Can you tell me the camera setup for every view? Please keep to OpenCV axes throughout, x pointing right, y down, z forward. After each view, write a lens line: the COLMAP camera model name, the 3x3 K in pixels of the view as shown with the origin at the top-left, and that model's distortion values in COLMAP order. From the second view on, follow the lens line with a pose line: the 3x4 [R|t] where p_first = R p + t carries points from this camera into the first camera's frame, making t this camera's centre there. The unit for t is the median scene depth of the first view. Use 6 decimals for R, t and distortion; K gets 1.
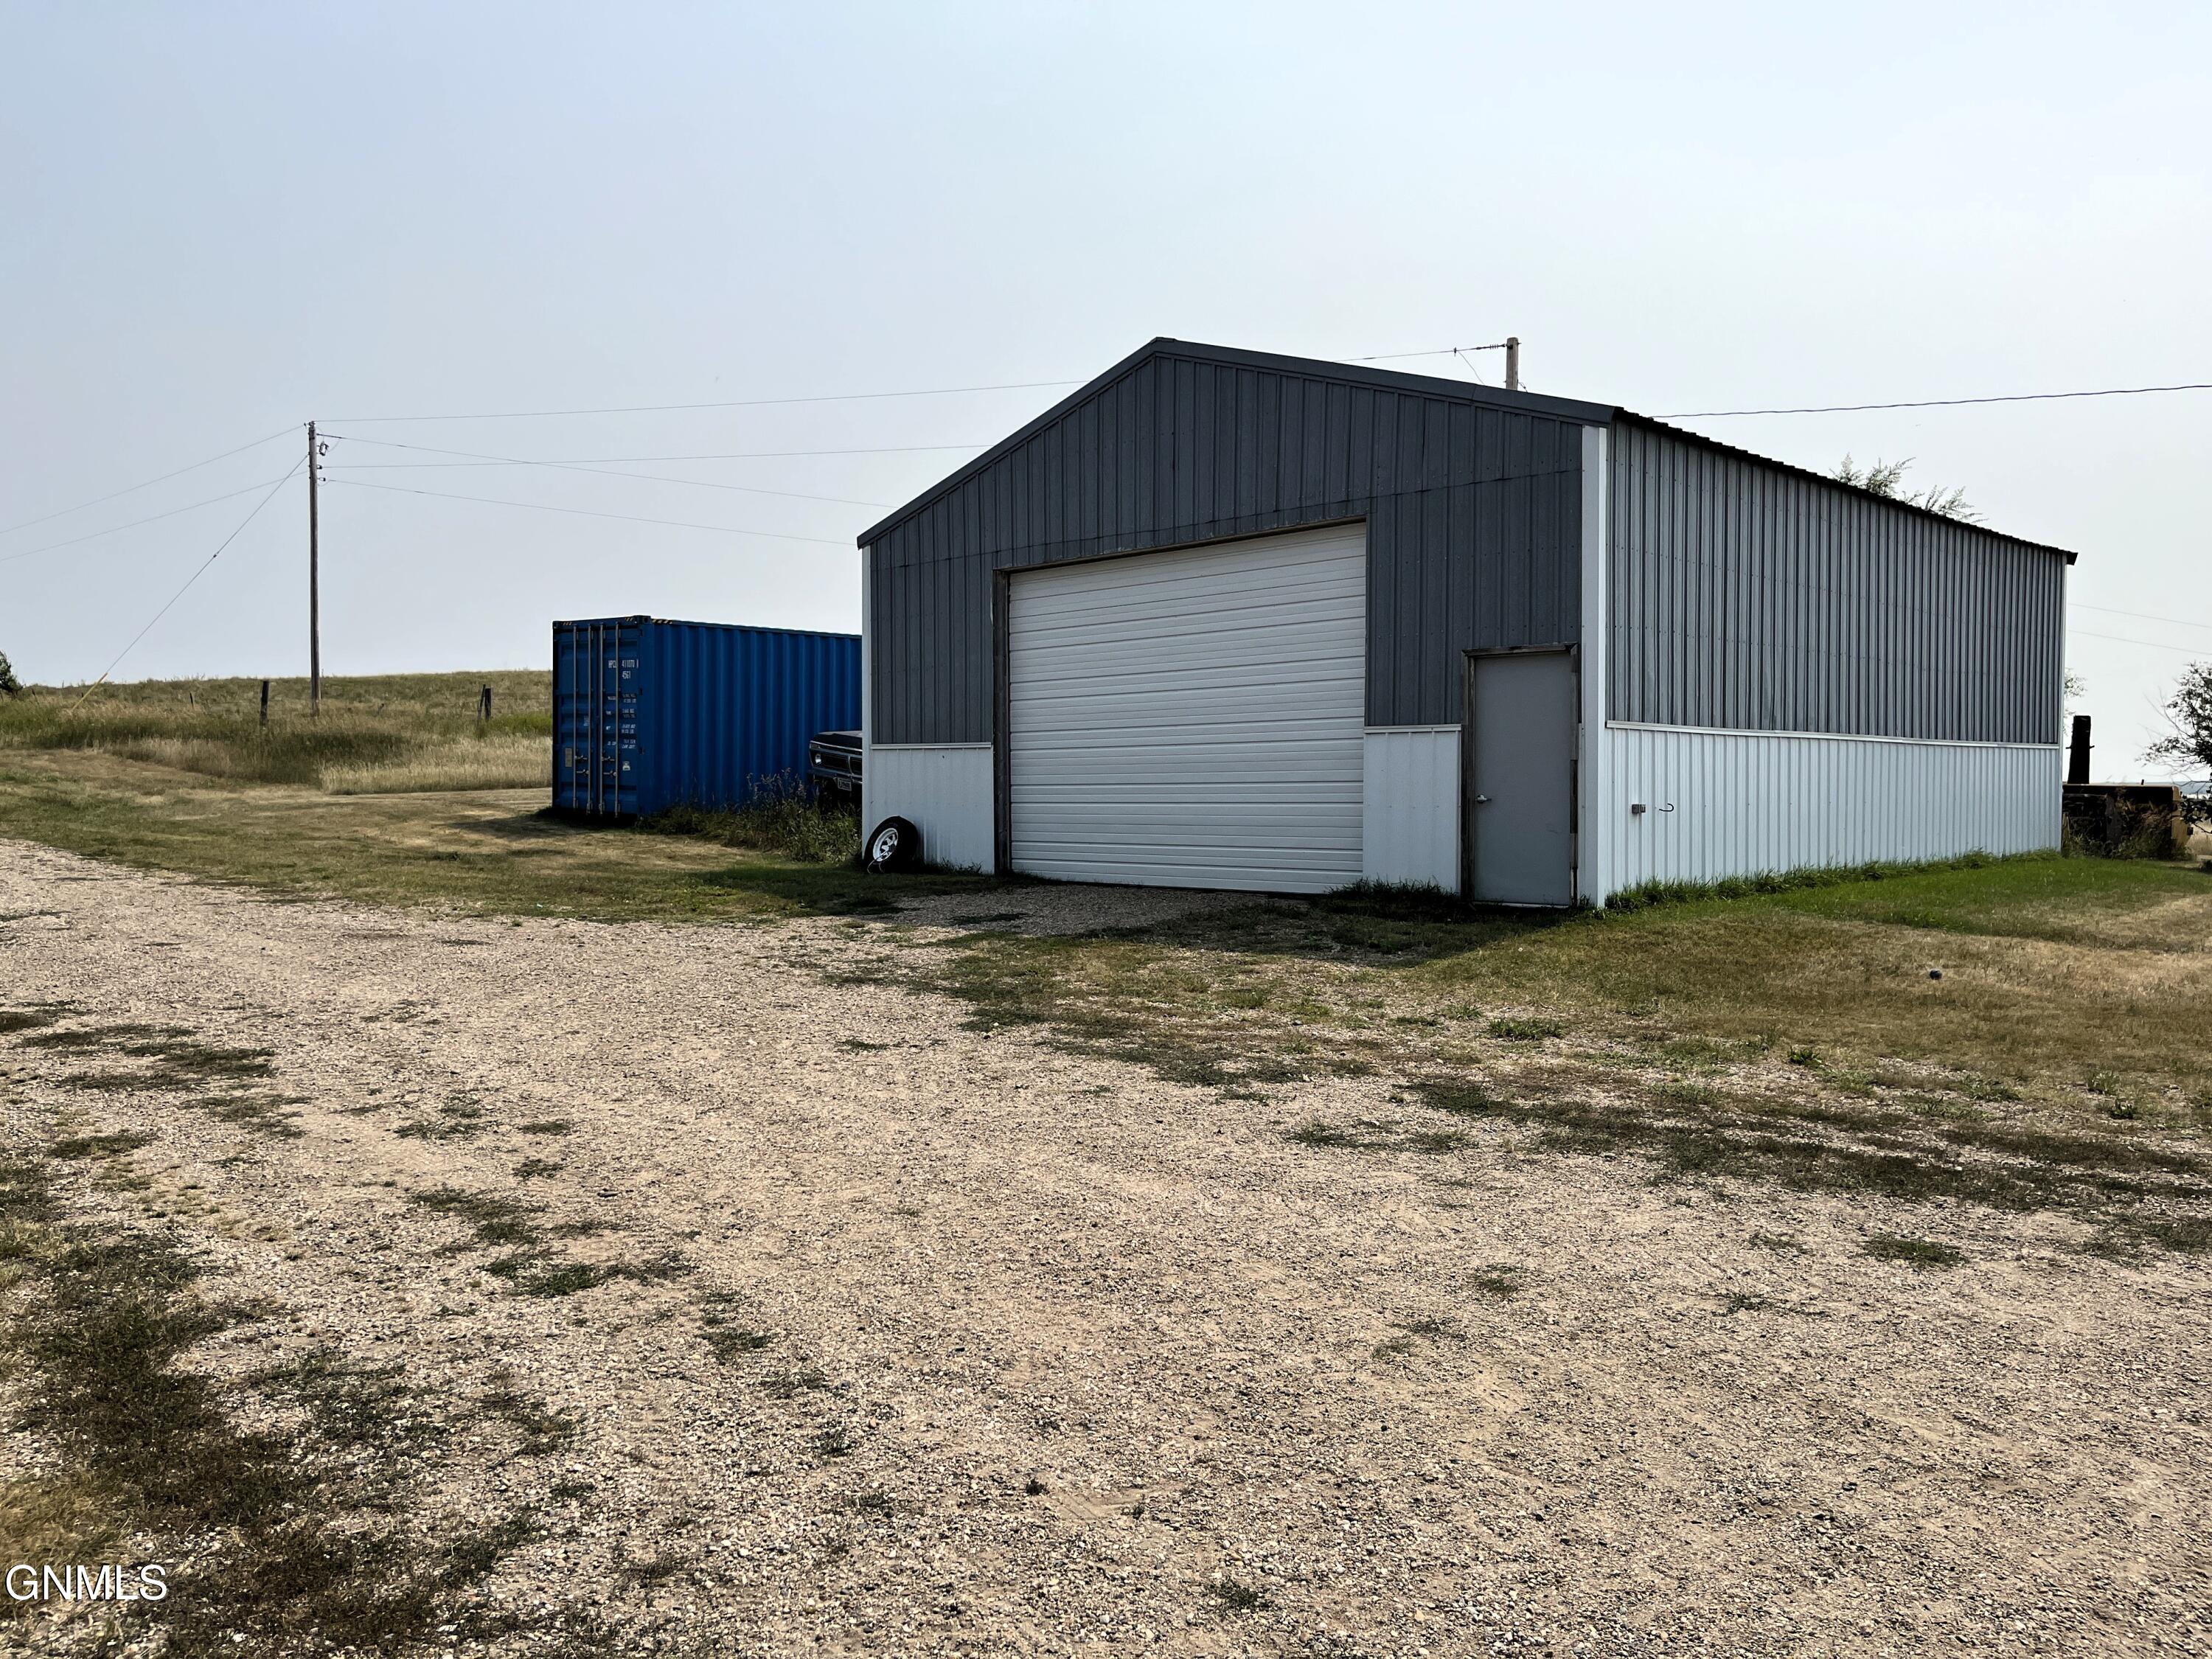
lens RADIAL K [[1653.3, 0, 1091.4], [0, 1653.3, 821.3], [0, 0, 1]] dist [0.095413, -0.117896]
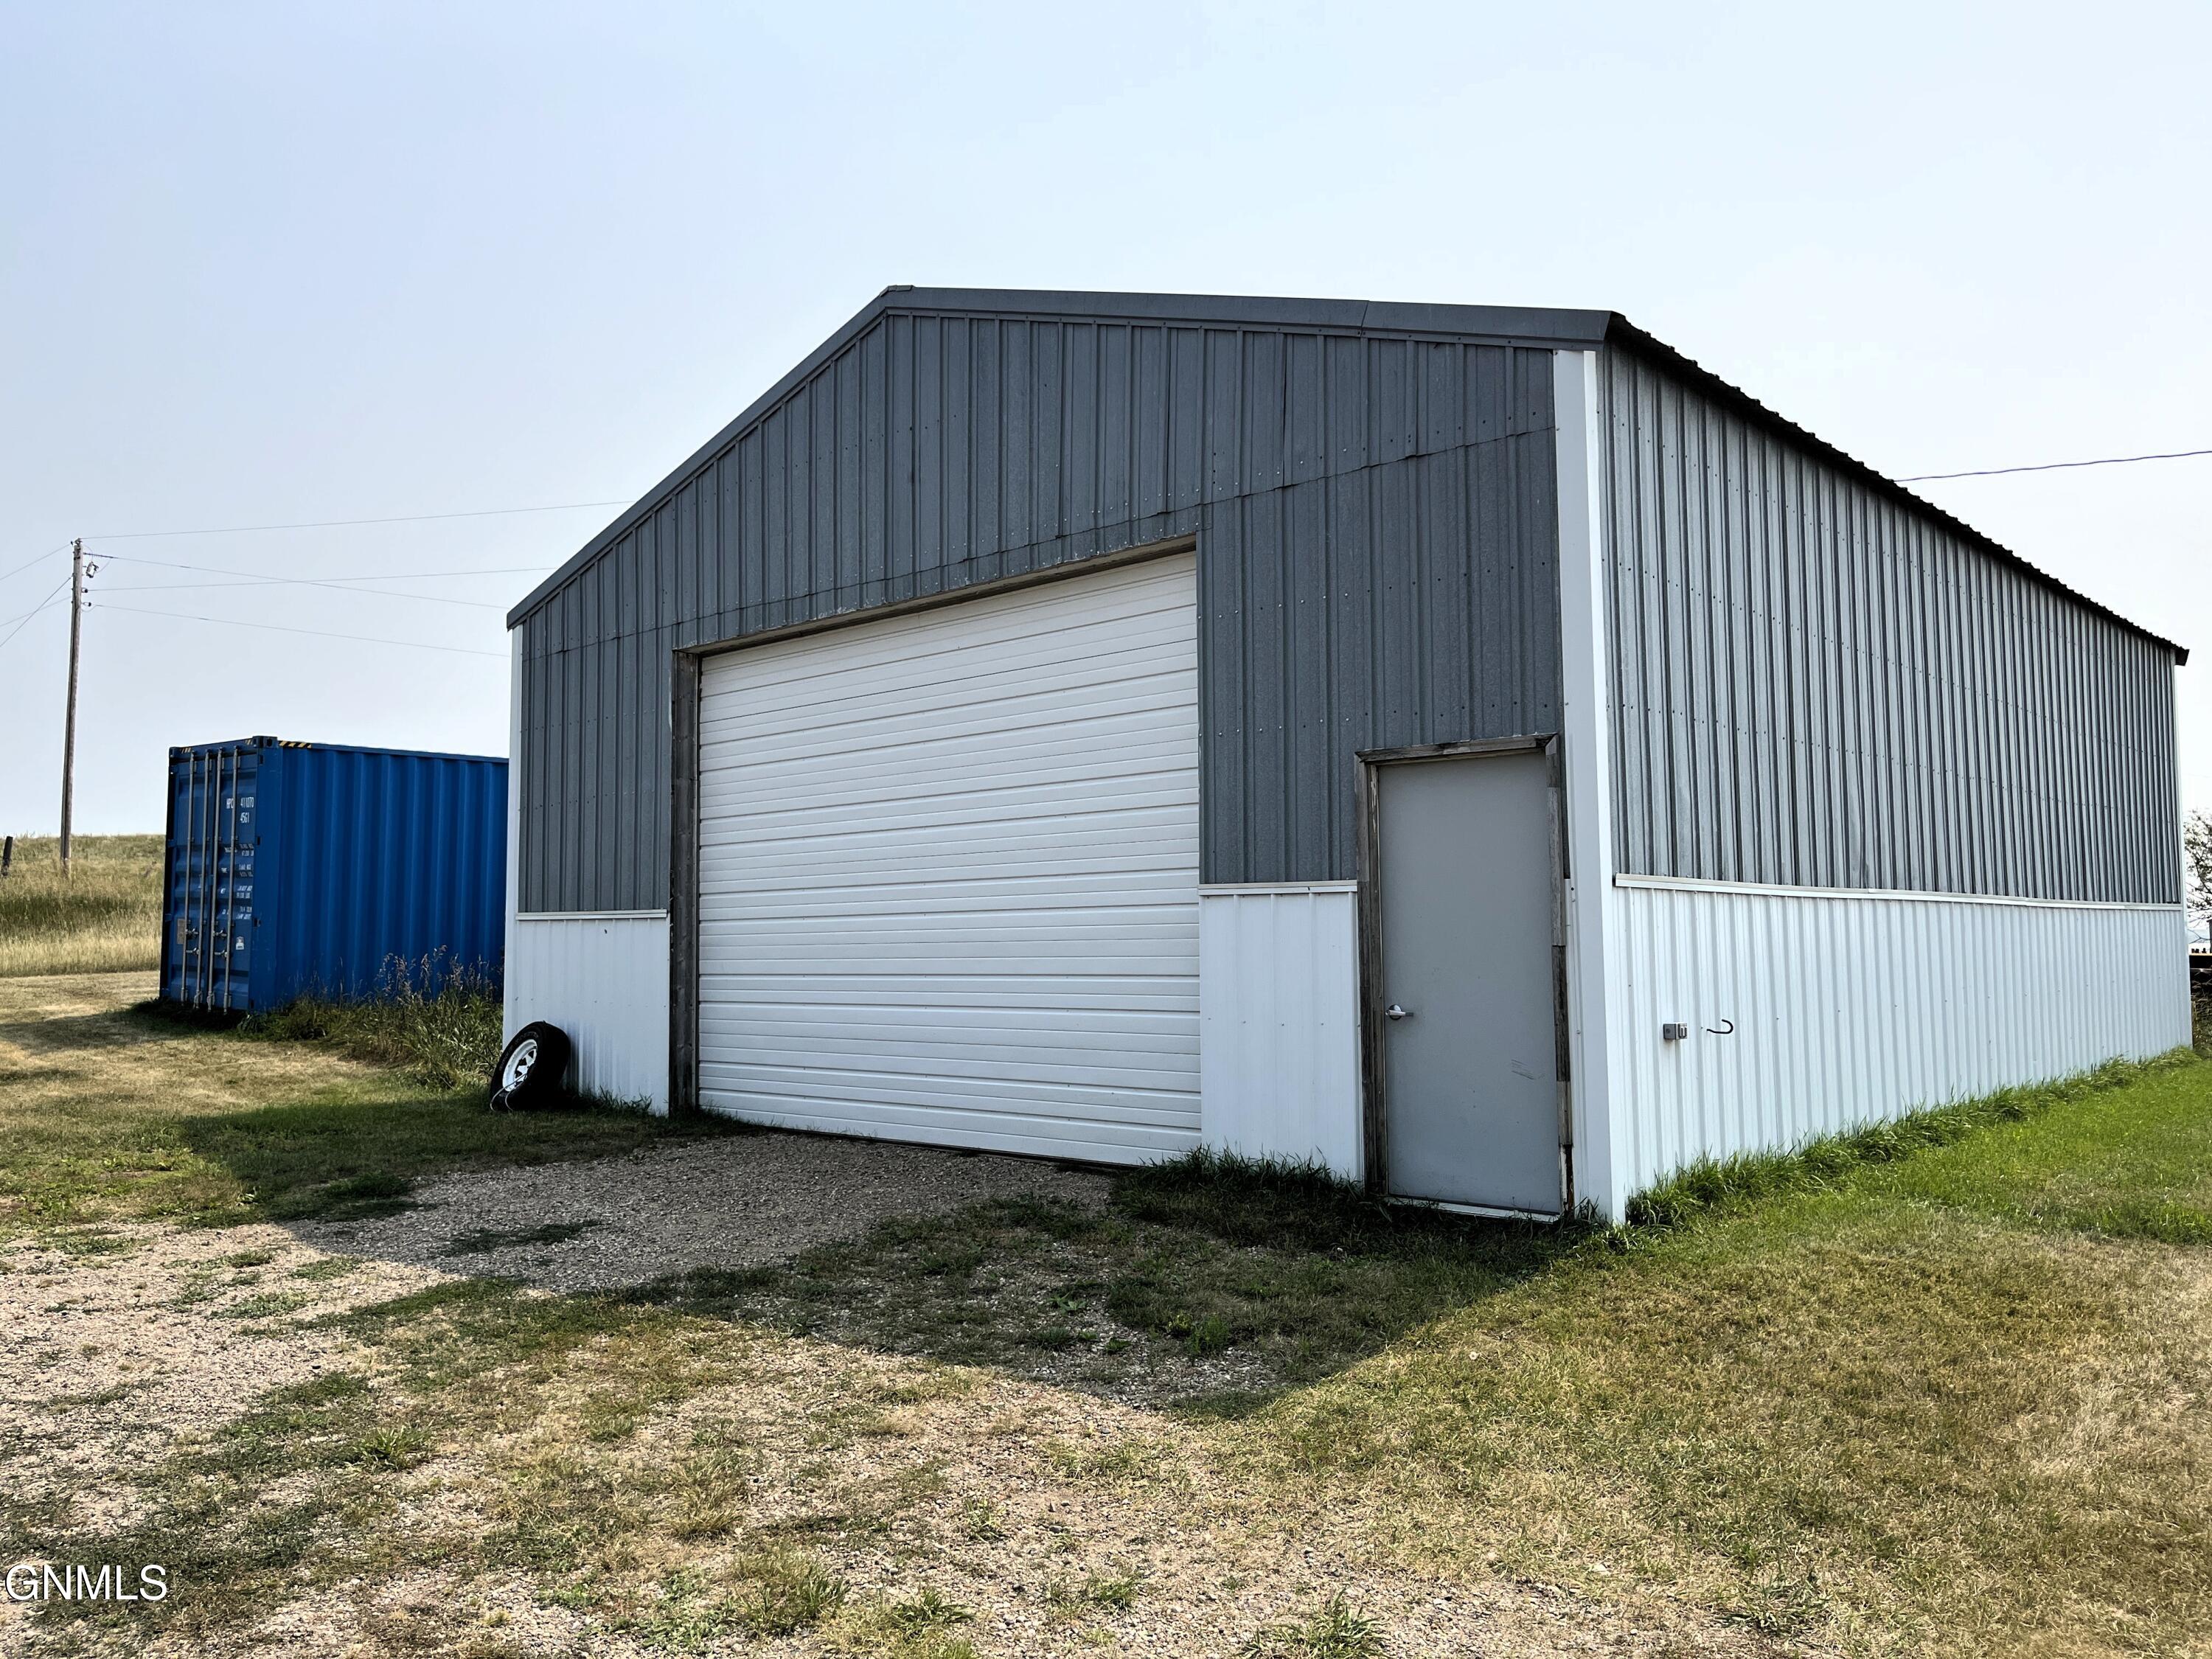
lens RADIAL K [[1653.3, 0, 1091.4], [0, 1653.3, 821.3], [0, 0, 1]] dist [0.095413, -0.117896]
pose [[0.999536, -0.004297, 0.030147, 0.098149], [0.007061, 0.995717, -0.092185, -0.023169], [-0.029621, 0.092355, 0.995285, 0.373069]]
